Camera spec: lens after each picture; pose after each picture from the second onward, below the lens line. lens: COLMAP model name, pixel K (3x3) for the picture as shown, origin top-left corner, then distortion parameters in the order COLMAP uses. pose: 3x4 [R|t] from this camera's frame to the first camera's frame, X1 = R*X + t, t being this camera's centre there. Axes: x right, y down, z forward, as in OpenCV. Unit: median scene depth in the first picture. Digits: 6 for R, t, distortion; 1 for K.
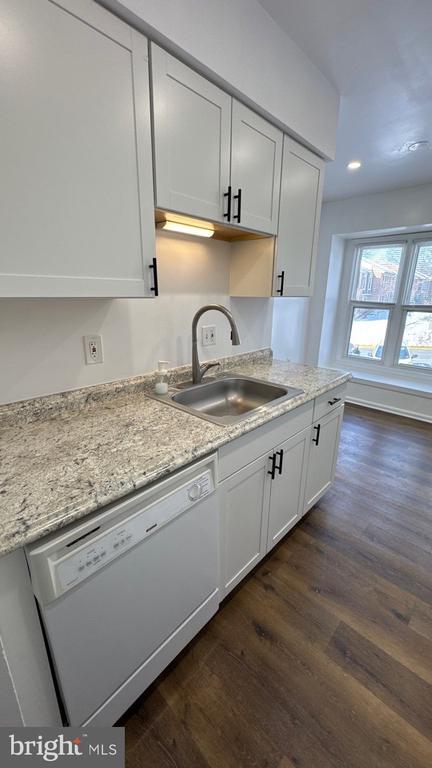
lens RADIAL K [[303.8, 0, 217.6], [0, 303.8, 384.4], [0, 0, 1]] dist [-0.001827, -0.000512]
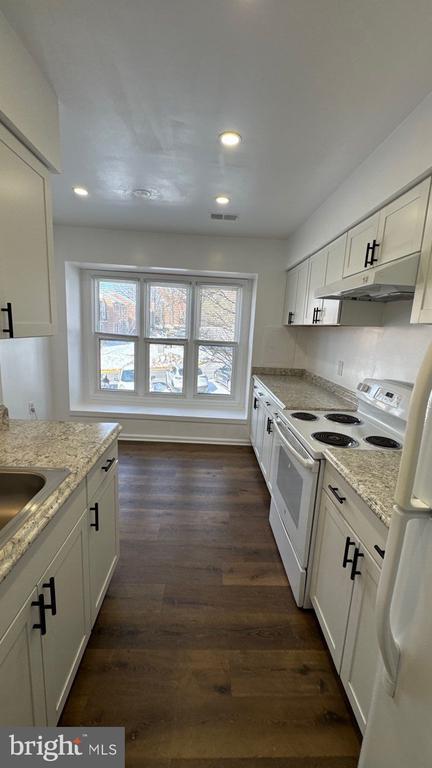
lens RADIAL K [[303.8, 0, 218.0], [0, 303.8, 385.2], [0, 0, 1]] dist [-0.001827, -0.000512]
pose [[0.697259, -0.108198, 0.708606, 0.038367], [0.163519, 0.986487, -0.010272, -0.102962], [-0.697919, 0.123033, 0.705529, 0.208022]]
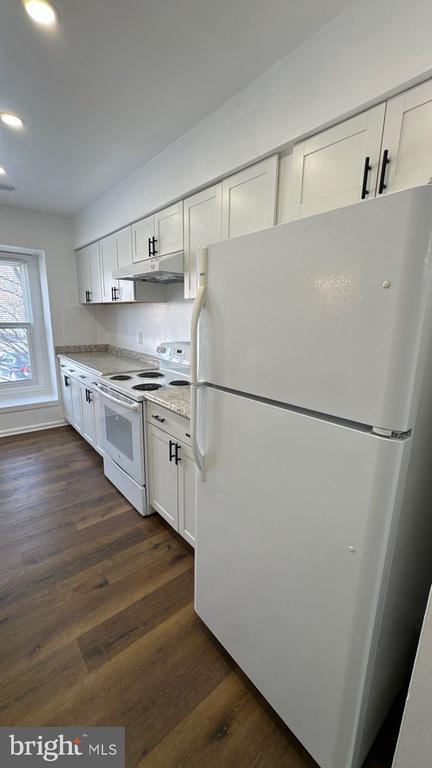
lens RADIAL K [[303.8, 0, 217.4], [0, 303.8, 386.1], [0, 0, 1]] dist [-0.001827, -0.000512]
pose [[0.112734, -0.228768, 0.966931, -0.251501], [0.265698, 0.944639, 0.192516, -0.059065], [-0.957442, 0.235209, 0.167276, 0.154886]]
